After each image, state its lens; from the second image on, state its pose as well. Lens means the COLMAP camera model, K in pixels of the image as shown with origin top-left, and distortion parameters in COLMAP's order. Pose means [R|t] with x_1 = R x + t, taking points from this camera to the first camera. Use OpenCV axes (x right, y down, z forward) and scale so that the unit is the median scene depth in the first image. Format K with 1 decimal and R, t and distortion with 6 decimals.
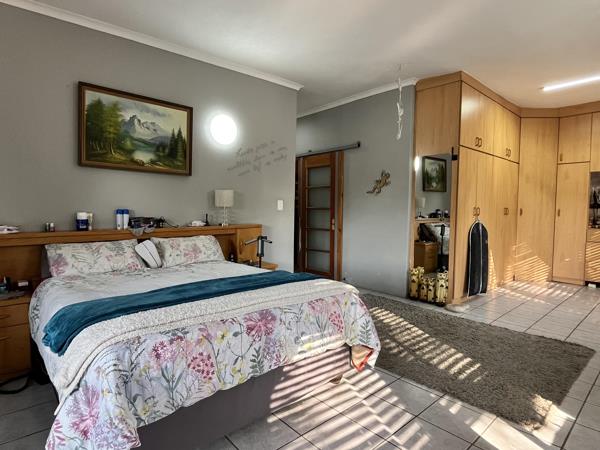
lens RADIAL K [[342.6, 0, 296.0], [0, 342.6, 224.7], [0, 0, 1]] dist [-0.006028, 0.001969]
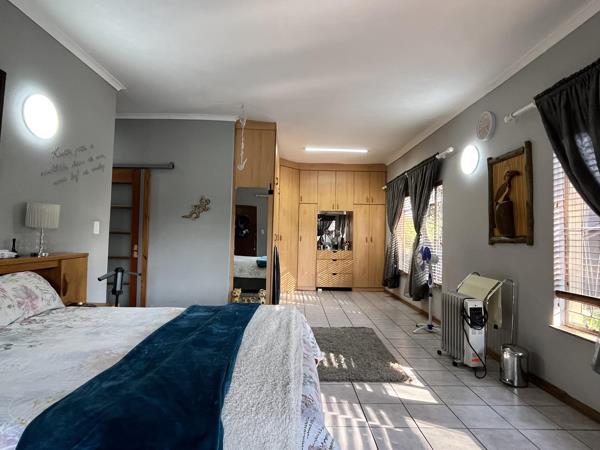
lens RADIAL K [[342.6, 0, 298.6], [0, 342.6, 225.4], [0, 0, 1]] dist [-0.006028, 0.001969]
pose [[0.646354, 0.034476, 0.762258, -0.358860], [0.019237, 0.997925, -0.061447, -0.005746], [-0.762795, 0.054380, 0.644350, 0.157144]]
